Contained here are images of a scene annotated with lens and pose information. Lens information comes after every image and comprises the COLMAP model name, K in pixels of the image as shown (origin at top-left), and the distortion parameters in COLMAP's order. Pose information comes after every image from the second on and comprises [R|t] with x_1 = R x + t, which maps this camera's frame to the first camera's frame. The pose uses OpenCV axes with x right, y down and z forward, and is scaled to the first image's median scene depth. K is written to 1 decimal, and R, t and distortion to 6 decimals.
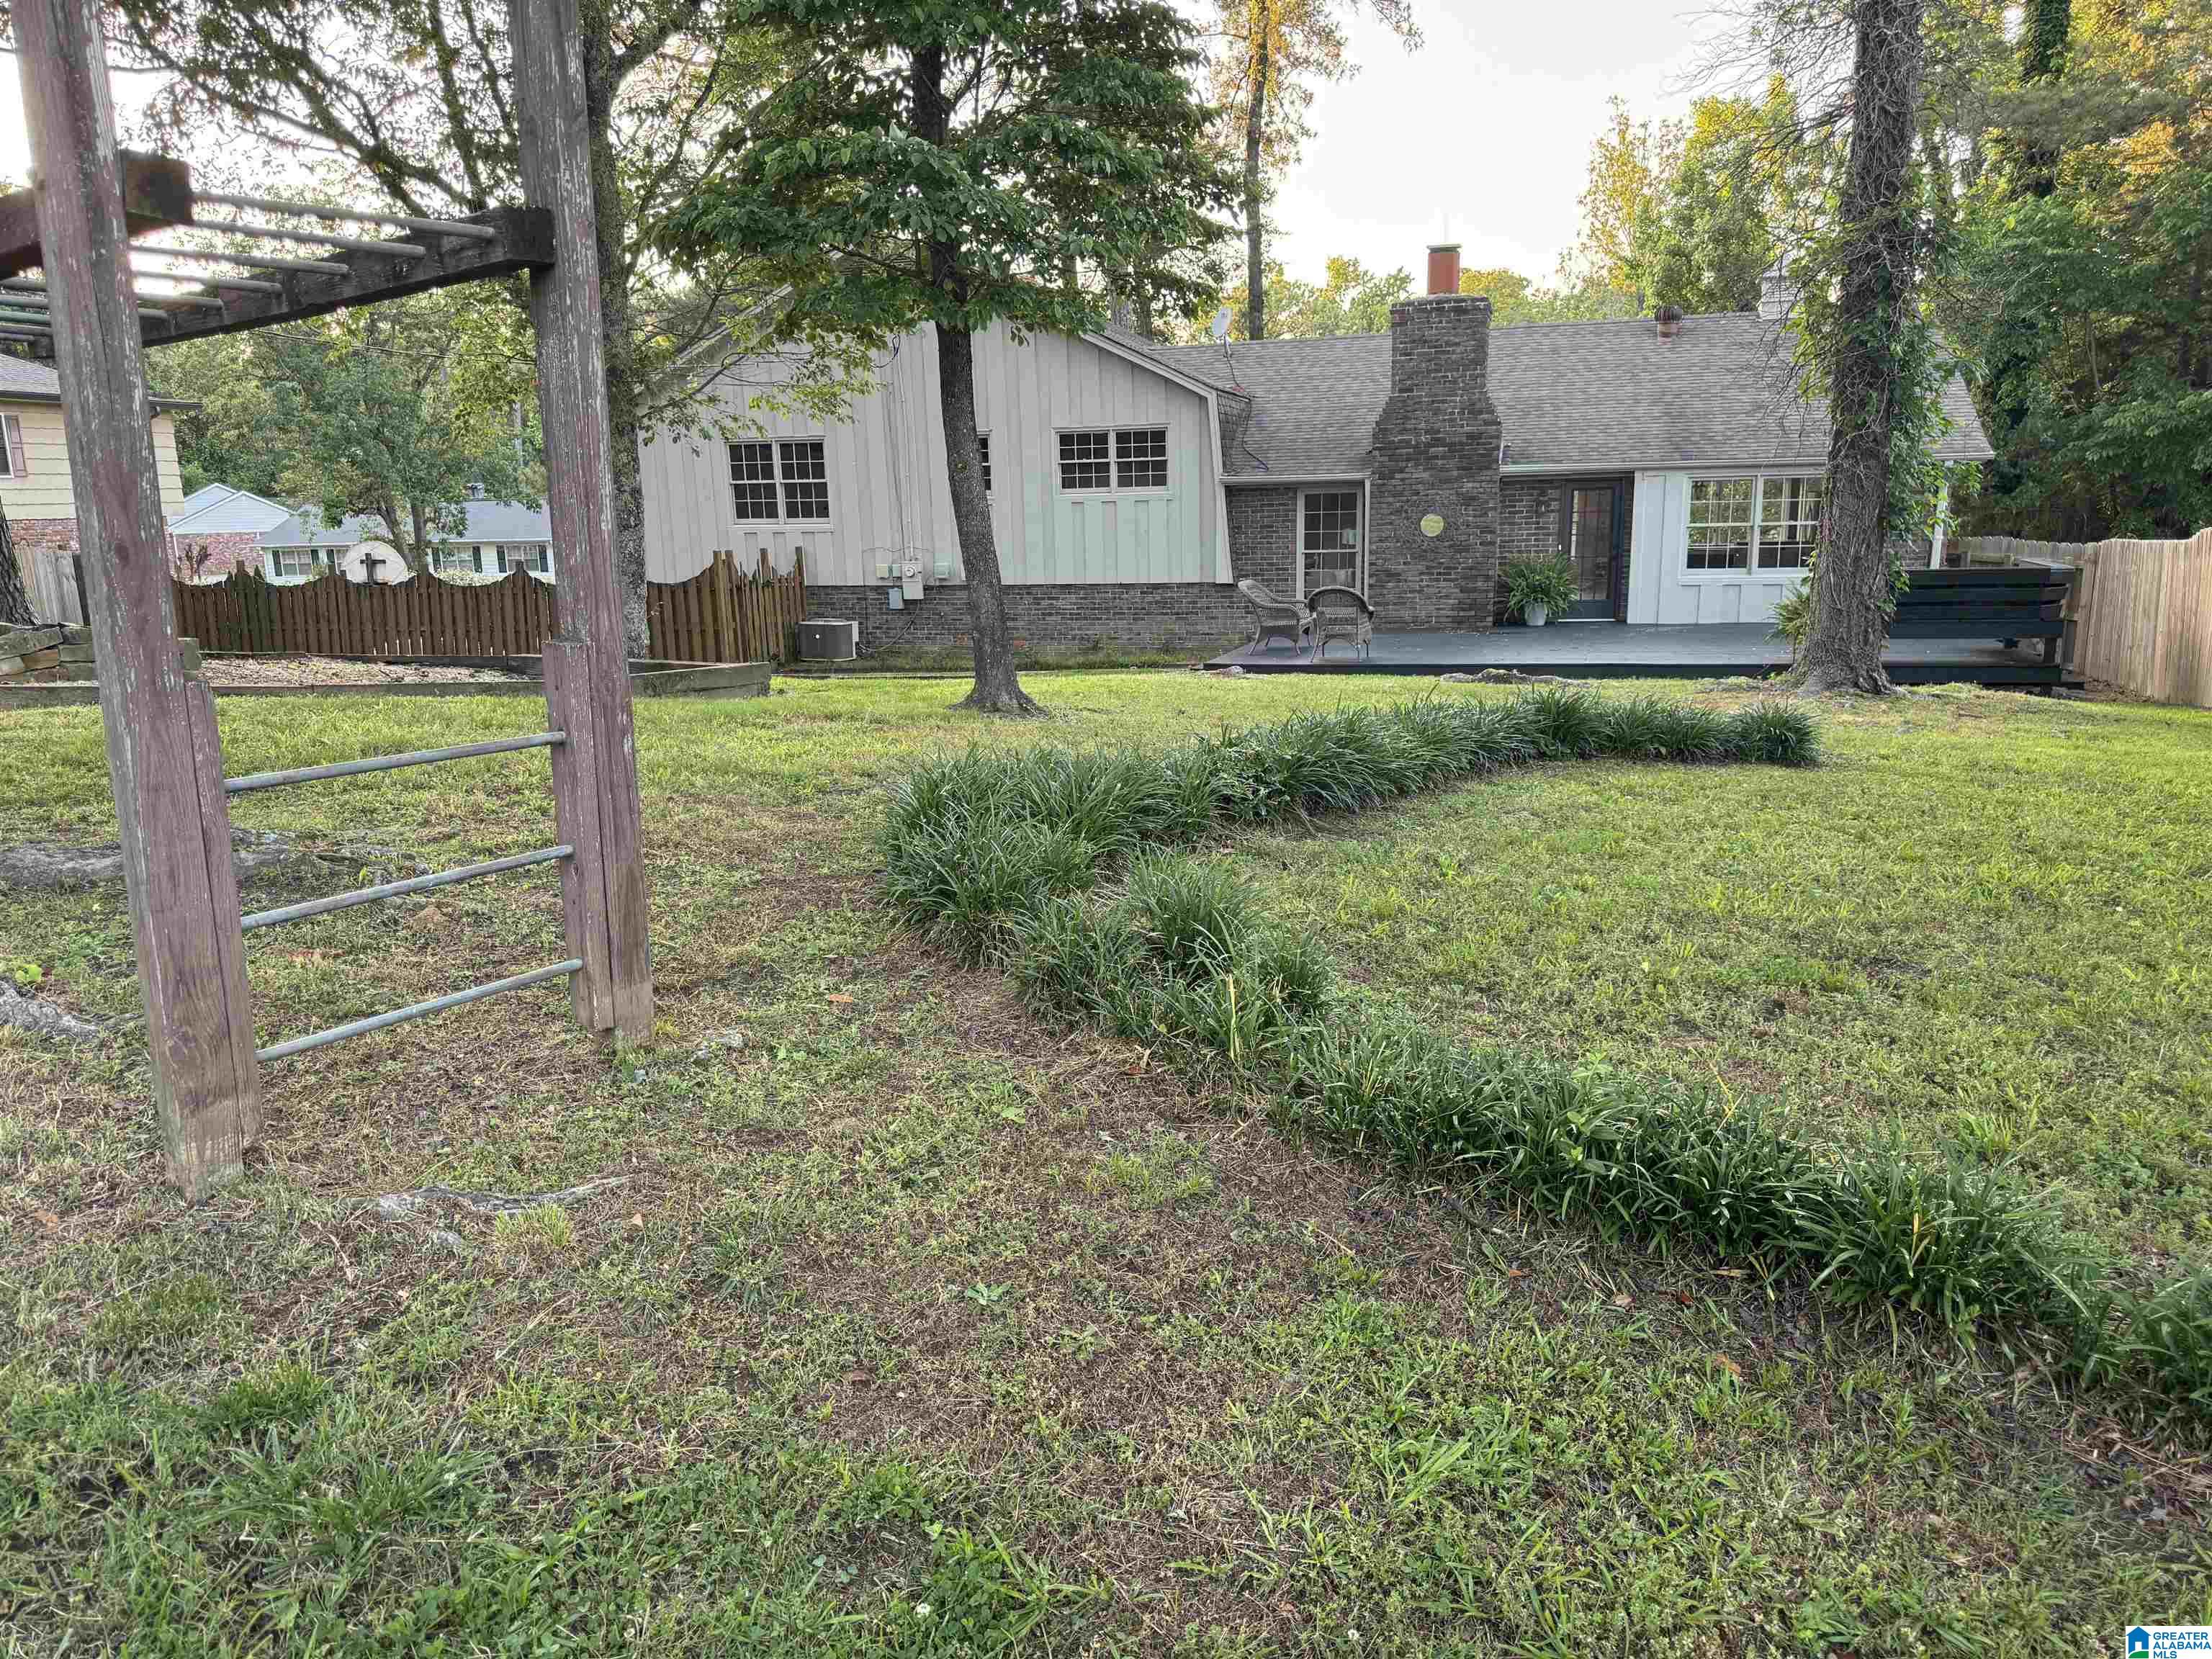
lens RADIAL K [[1560.1, 0, 1106.4], [0, 1560.1, 830.9], [0, 0, 1]] dist [-0.006869, -0.004264]
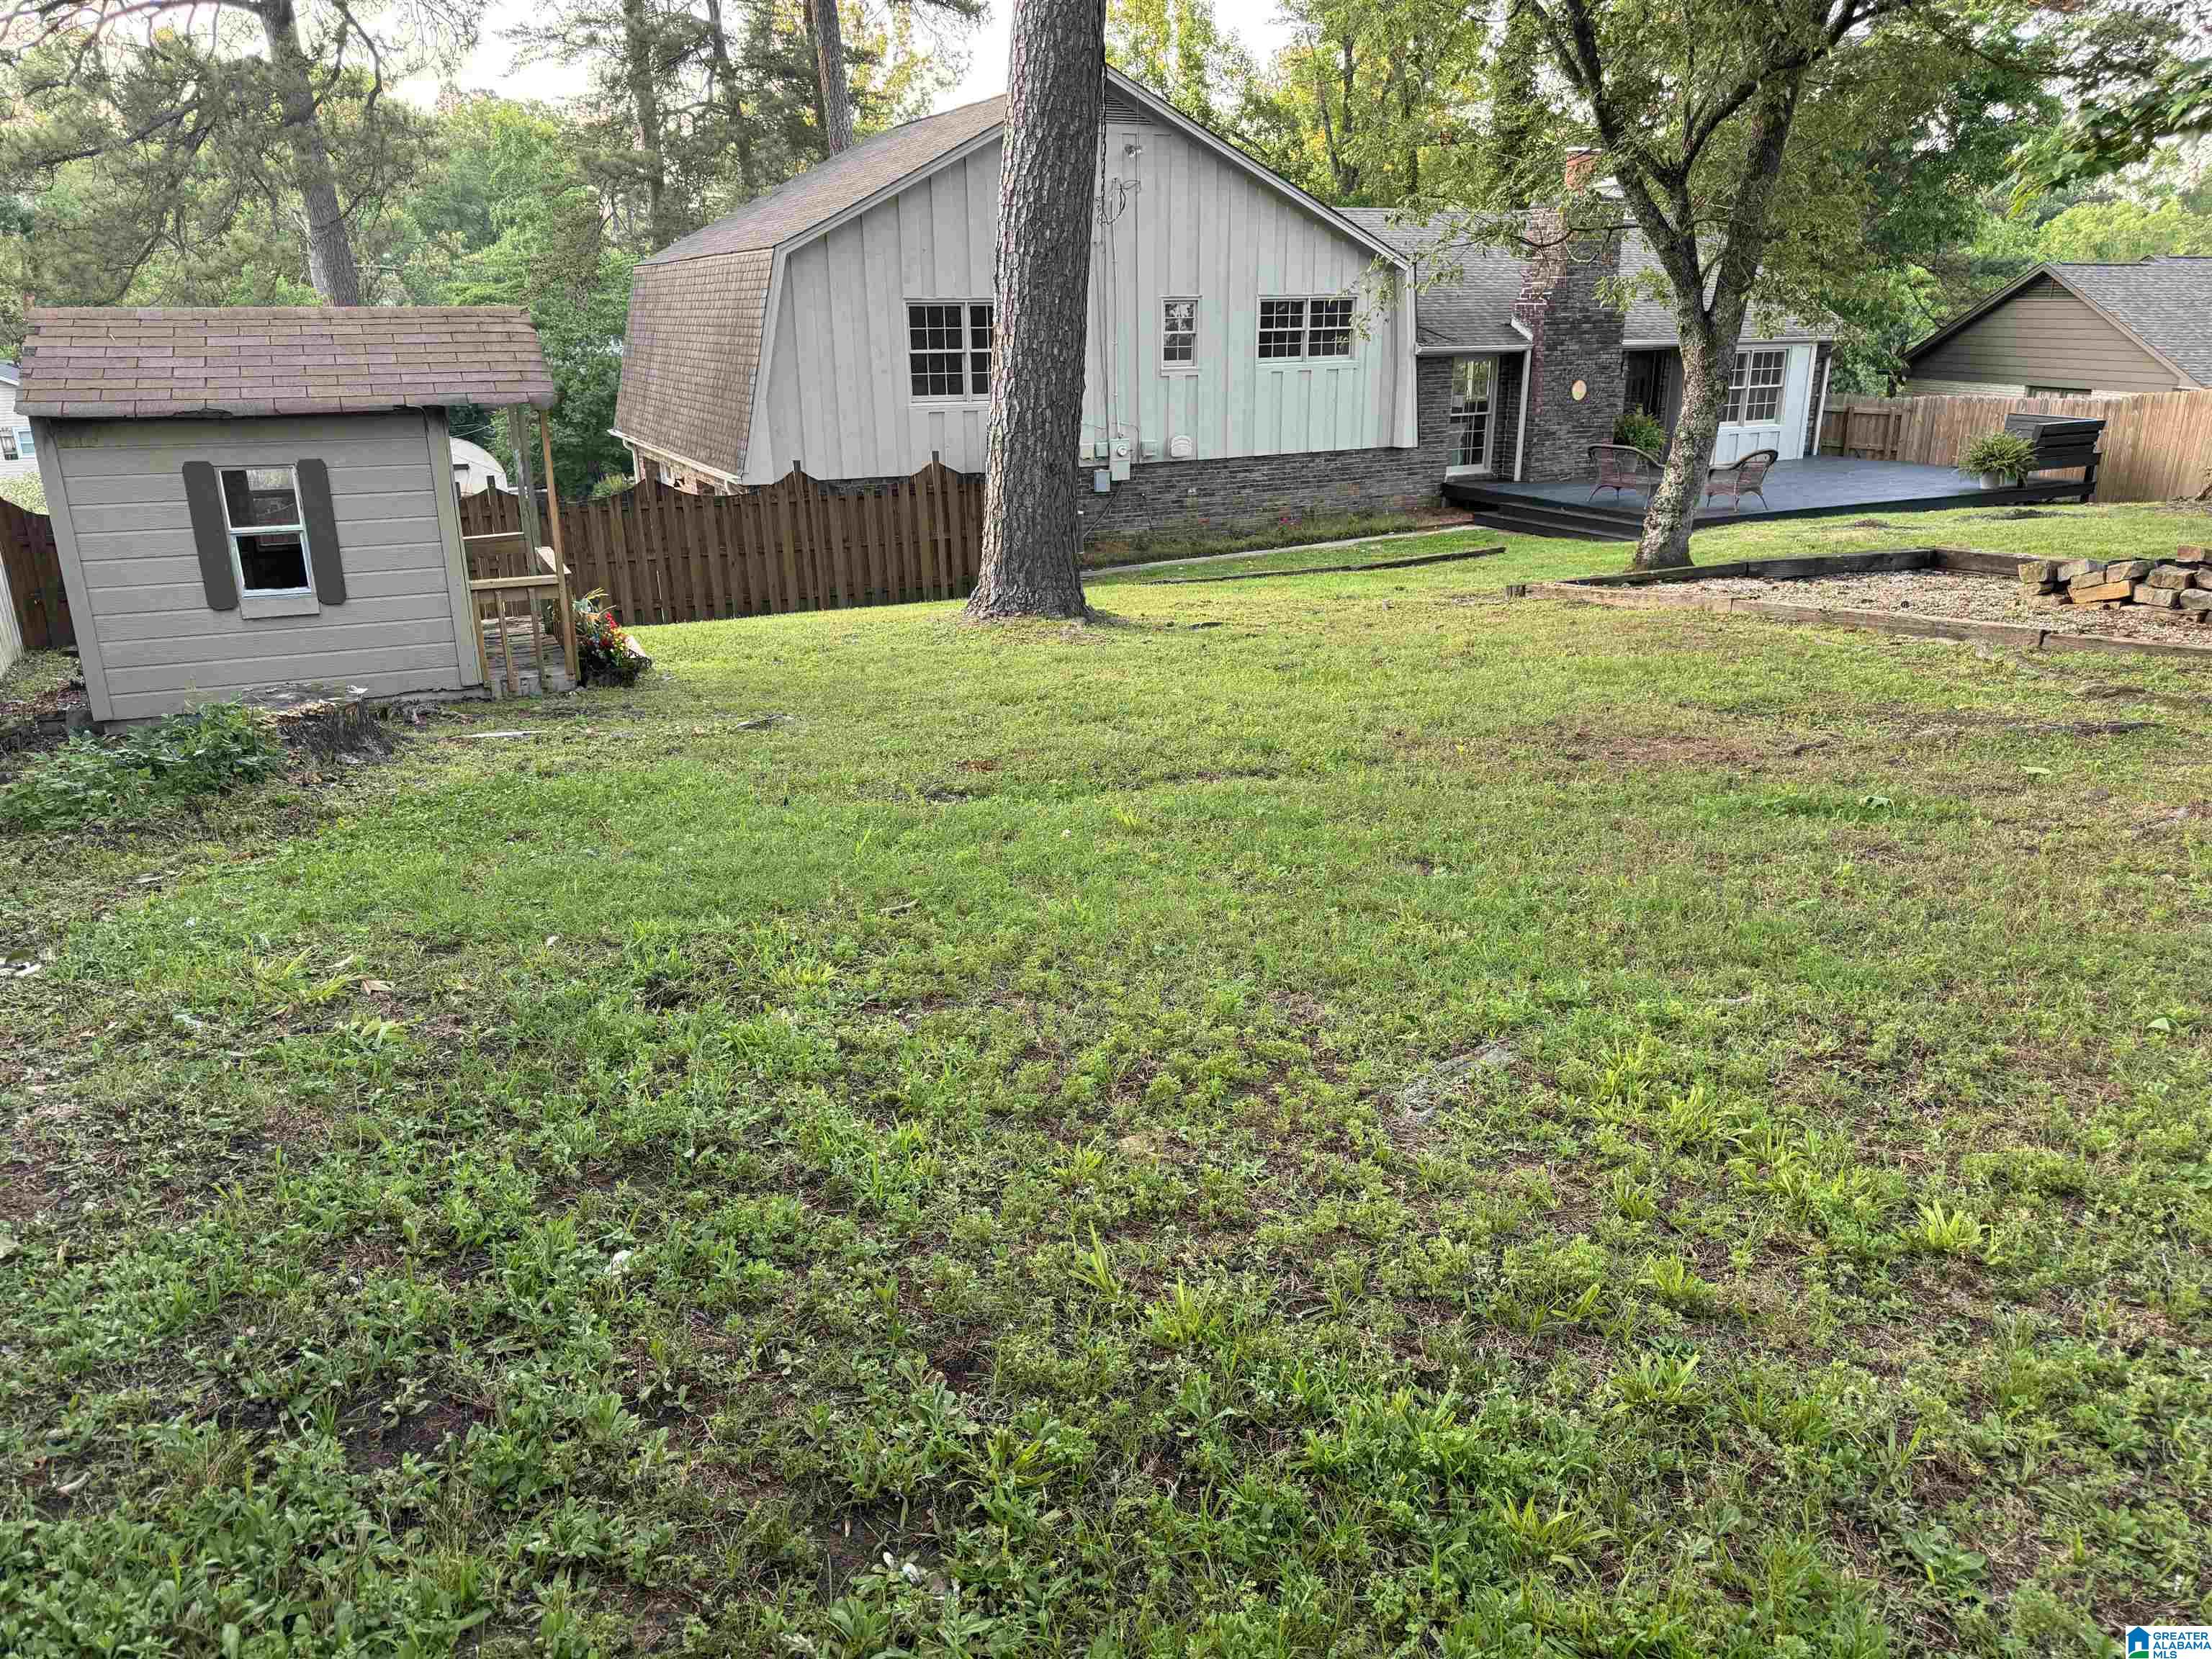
lens RADIAL K [[1560.1, 0, 1108.0], [0, 1560.1, 829.0], [0, 0, 1]] dist [-0.006869, -0.004264]
pose [[0.765194, -0.197891, 0.612632, -0.769307], [0.127464, 0.979318, 0.157130, -0.095123], [-0.631056, -0.042146, 0.774591, 0.284590]]
